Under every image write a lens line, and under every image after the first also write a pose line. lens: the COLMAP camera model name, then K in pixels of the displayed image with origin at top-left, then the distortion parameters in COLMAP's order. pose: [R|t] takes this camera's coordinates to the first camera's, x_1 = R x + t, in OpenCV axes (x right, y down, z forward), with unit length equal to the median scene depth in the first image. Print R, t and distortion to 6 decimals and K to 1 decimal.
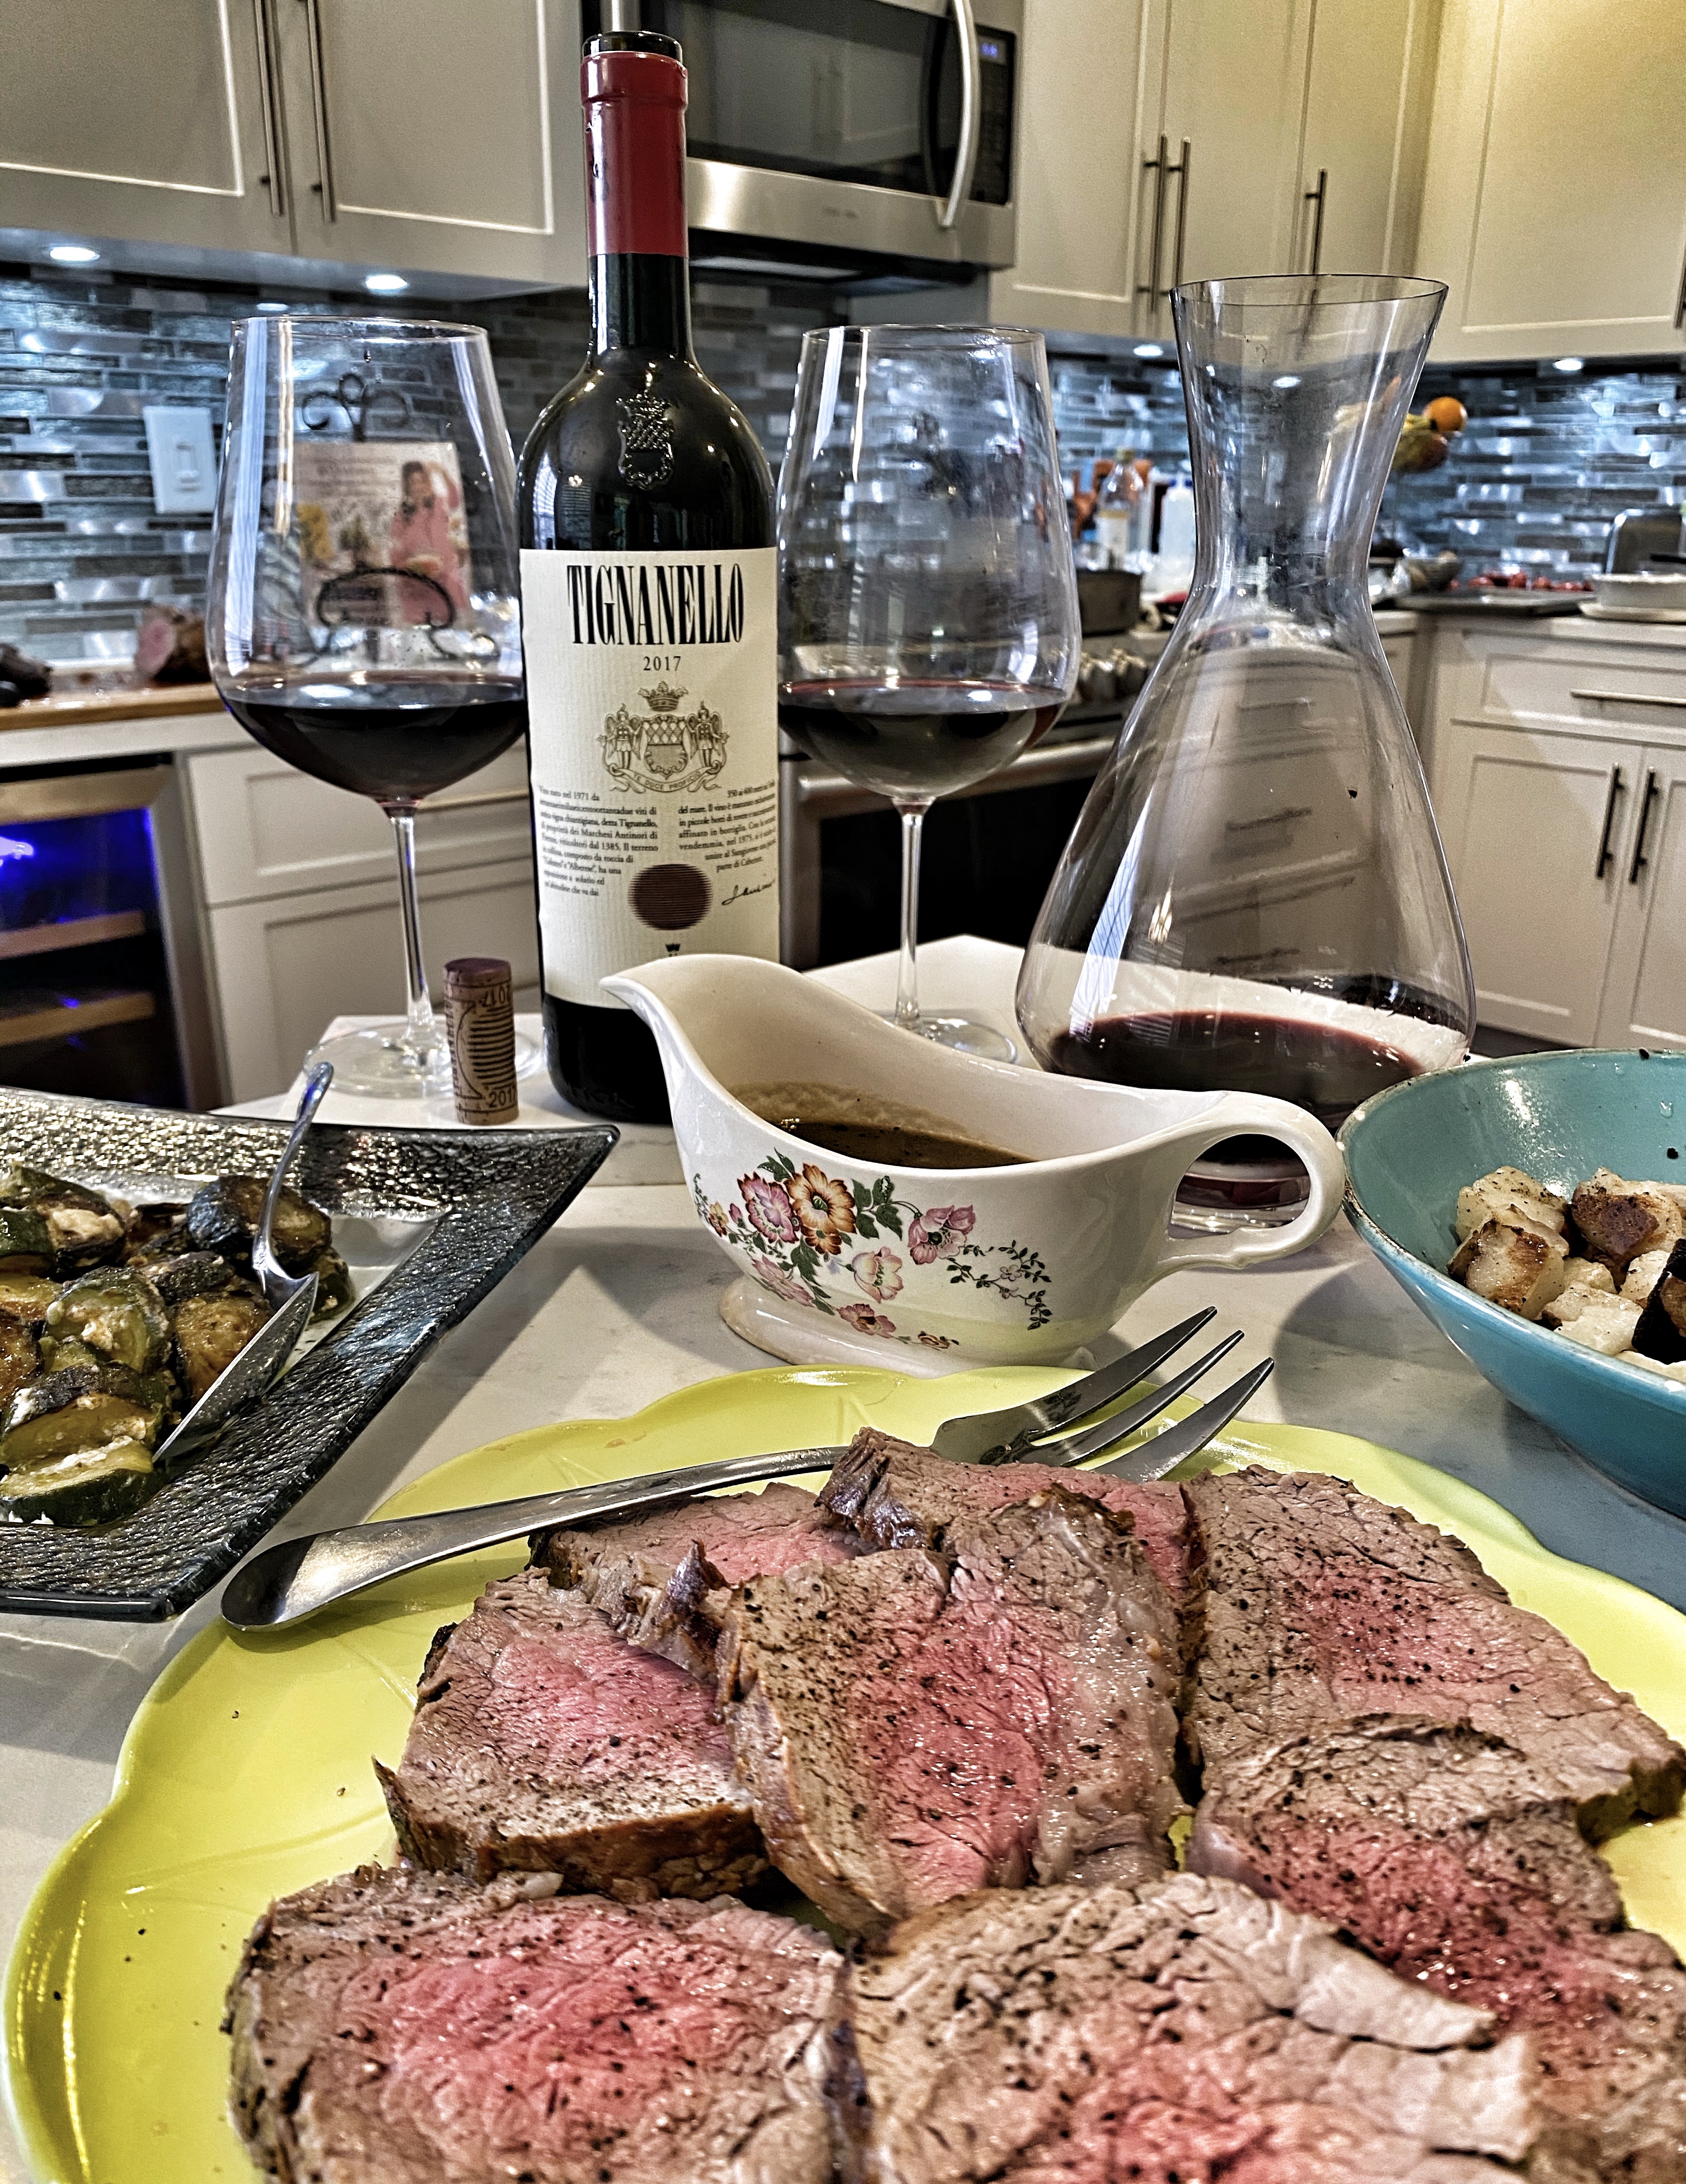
lens RADIAL K [[1728.0, 0, 843.0], [0, 1728.0, 1092.0], [0, 0, 1]] dist [0.112739, 0.209075]
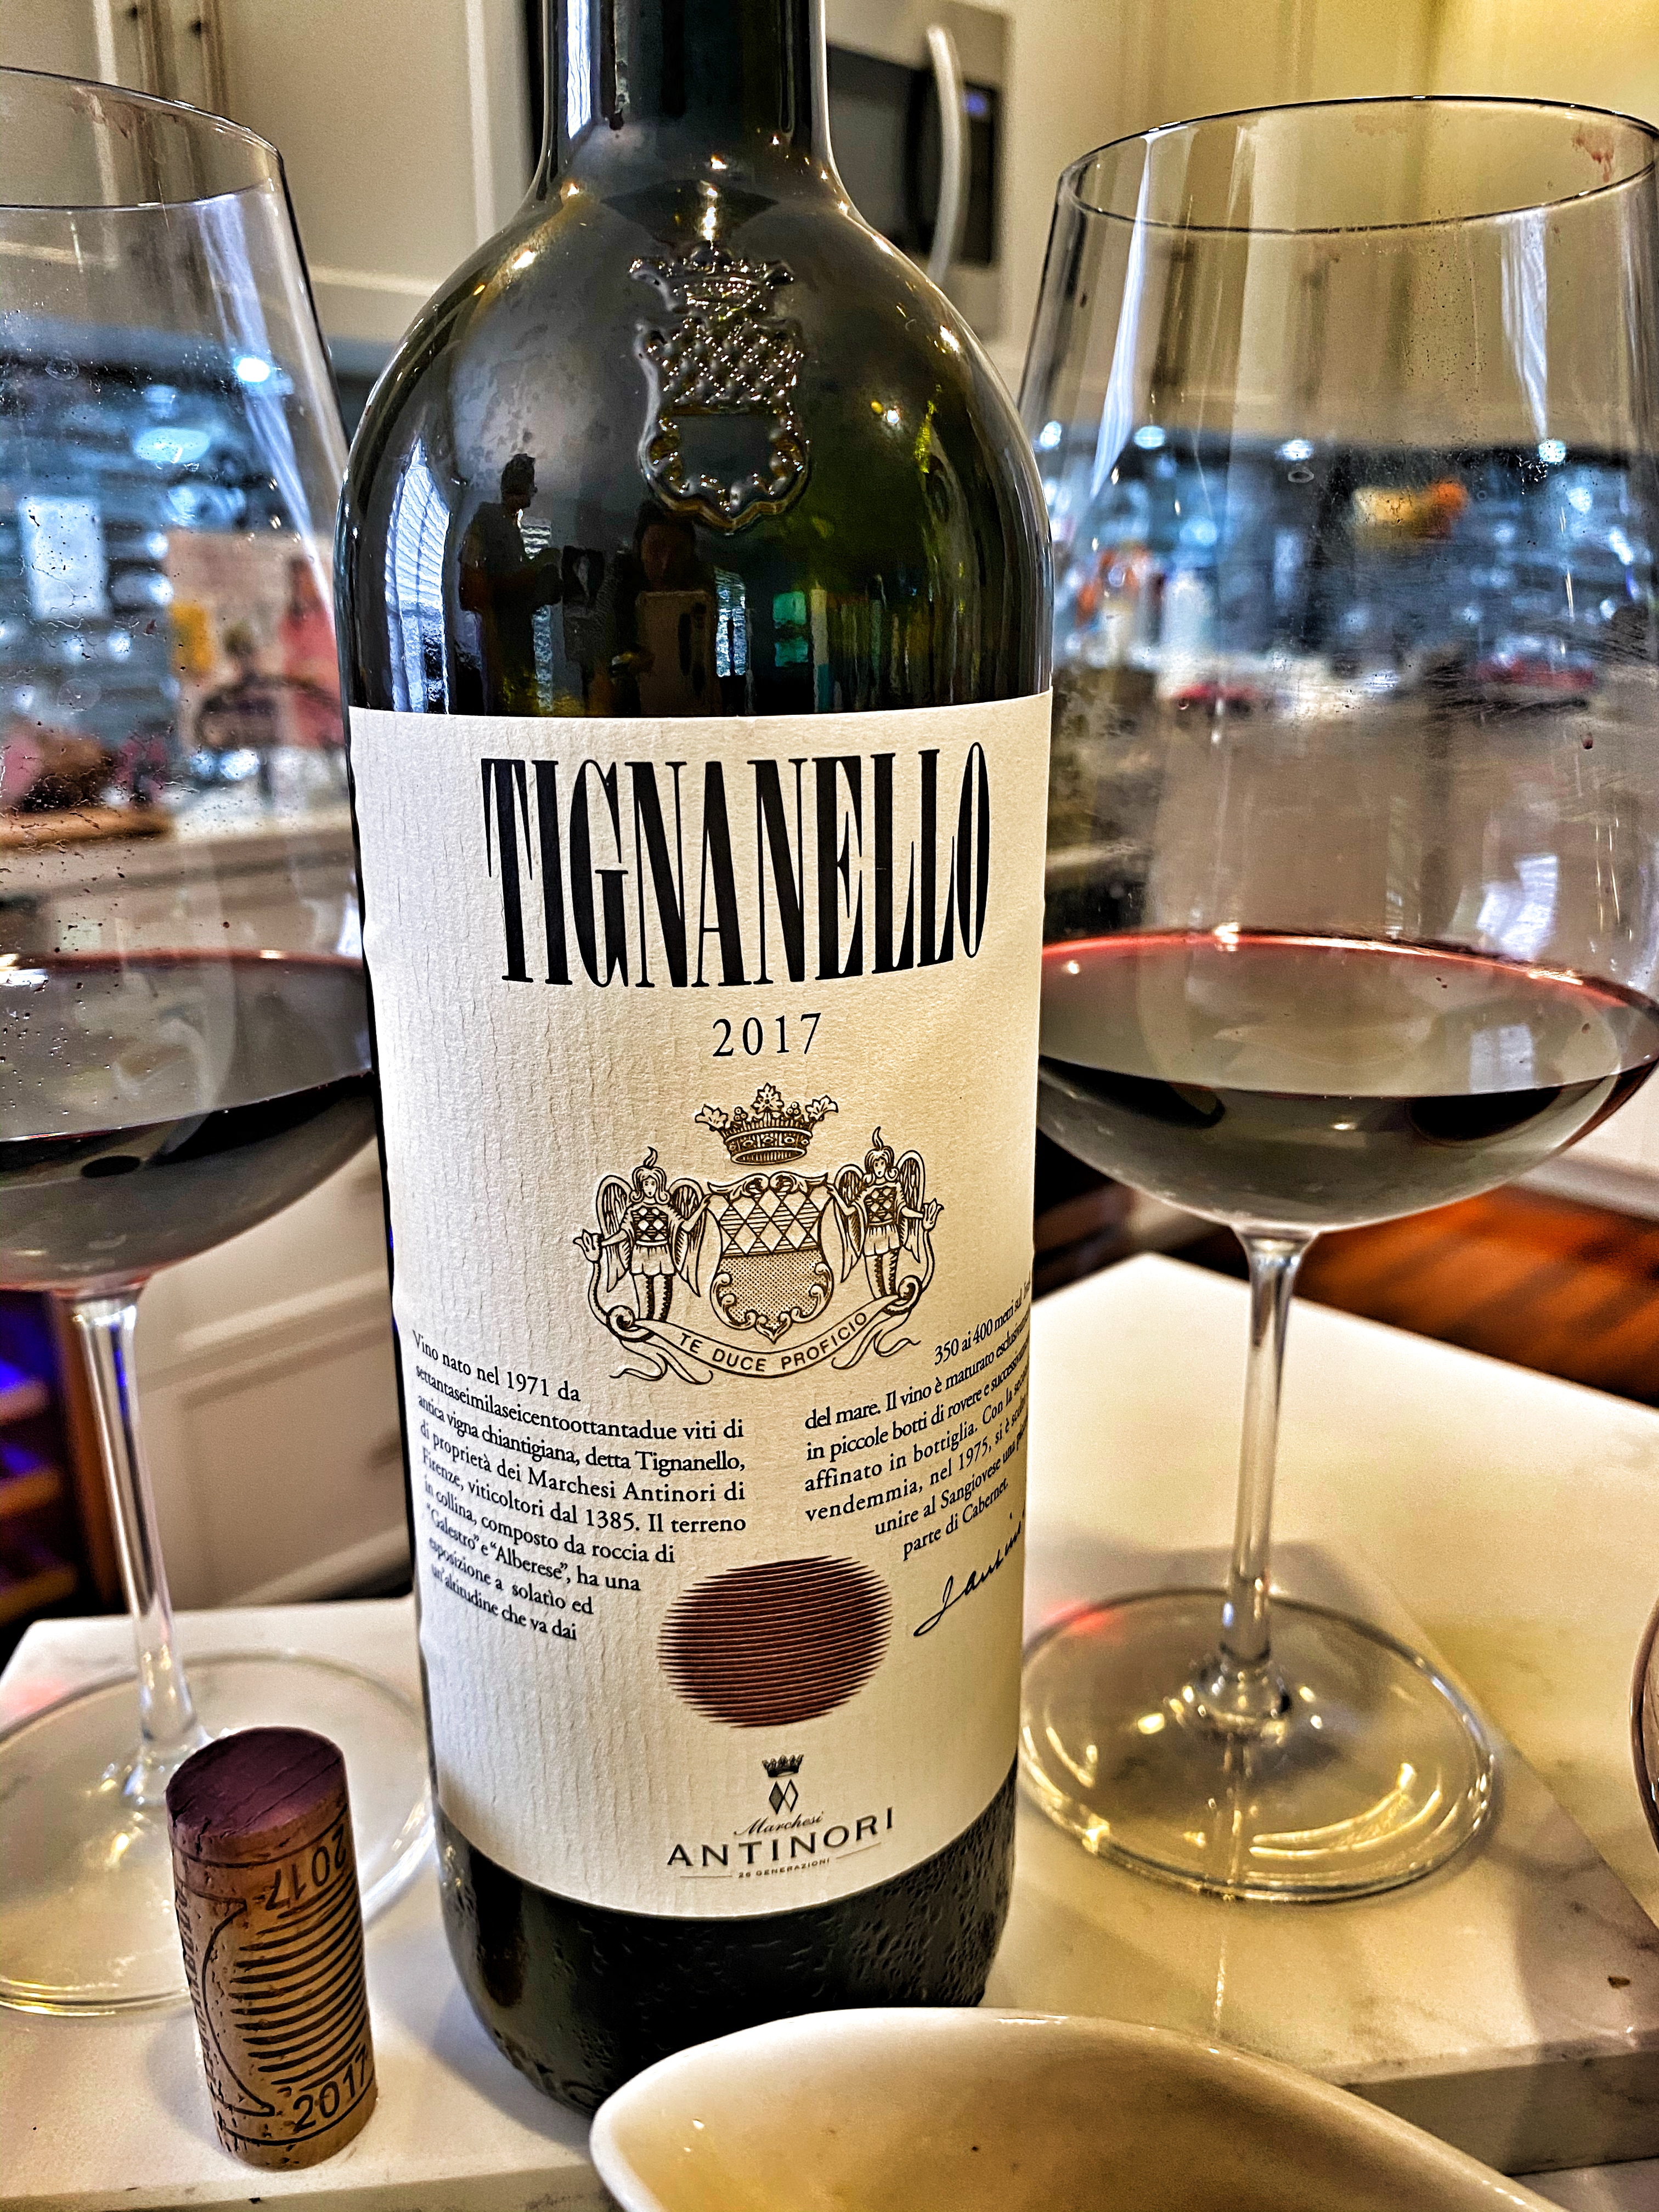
lens RADIAL K [[1683.0, 0, 829.5], [0, 1683.0, 1106.0], [0, 0, 1]] dist [0.155756, -0.000408]
pose [[0.999432, -0.020347, 0.026852, -0.097044], [0.021246, 0.999208, -0.033645, -0.212822], [-0.026146, 0.034197, 0.999073, 0.648593]]
